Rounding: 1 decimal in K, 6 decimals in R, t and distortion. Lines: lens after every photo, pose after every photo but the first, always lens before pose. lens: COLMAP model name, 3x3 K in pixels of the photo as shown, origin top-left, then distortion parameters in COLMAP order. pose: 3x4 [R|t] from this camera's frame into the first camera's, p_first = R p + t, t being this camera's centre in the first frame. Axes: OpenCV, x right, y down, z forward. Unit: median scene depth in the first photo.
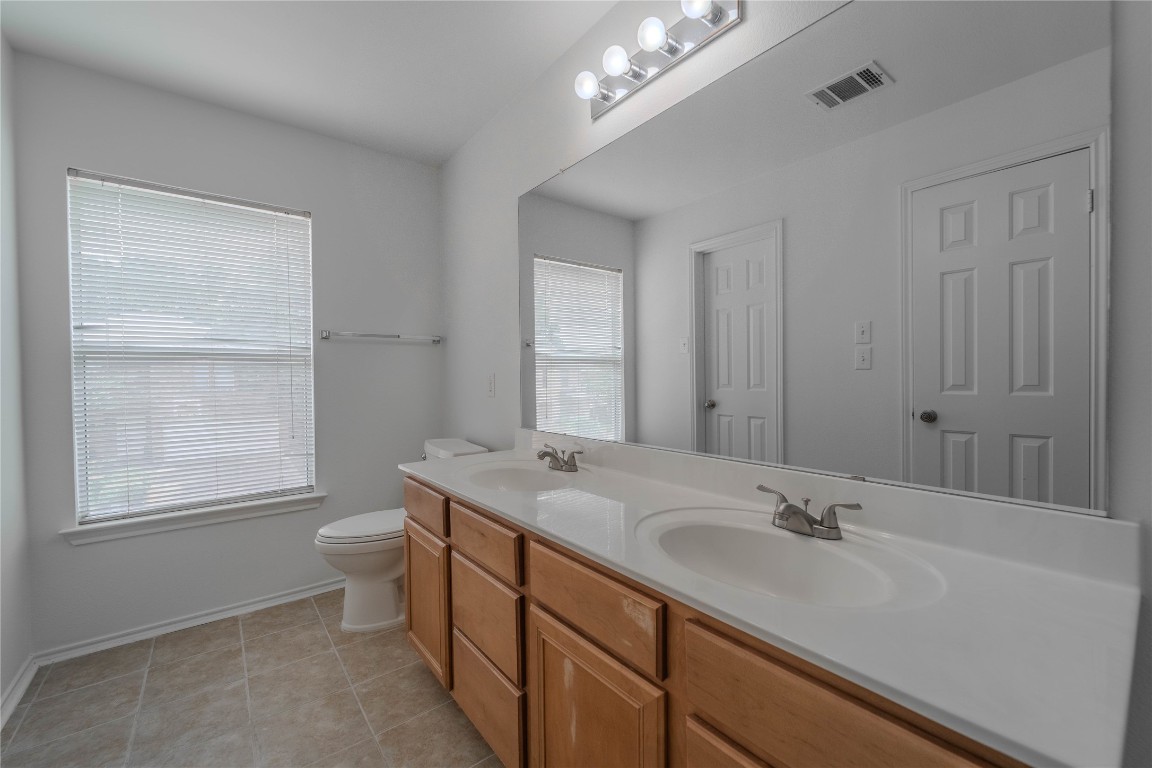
lens RADIAL K [[468.8, 0, 578.1], [0, 468.8, 382.7], [0, 0, 1]] dist [0.000700, 0.000035]
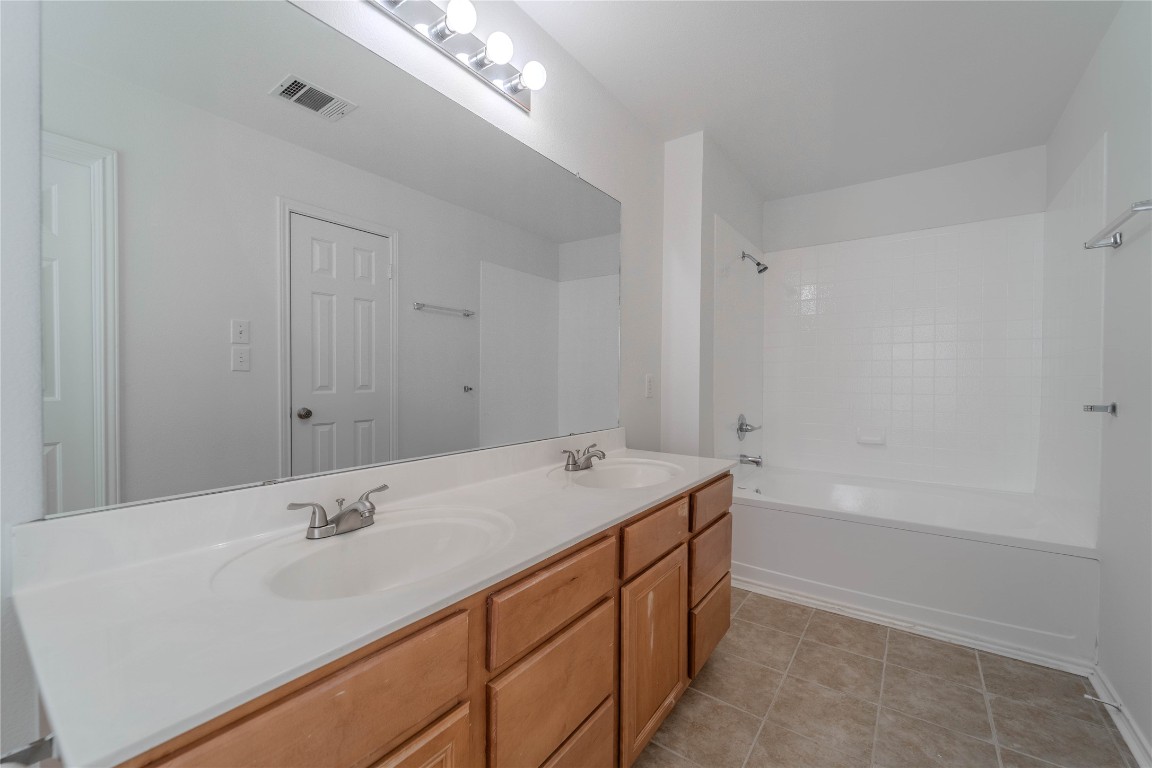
lens RADIAL K [[454.7, 0, 576.0], [0, 454.7, 384.0], [0, 0, 1]] dist [0.022036, 0.000055]
pose [[-0.264080, -0.004734, 0.964489, -0.578638], [0.009631, 0.999925, 0.007545, -0.003446], [-0.964453, 0.011282, -0.264015, 0.737698]]
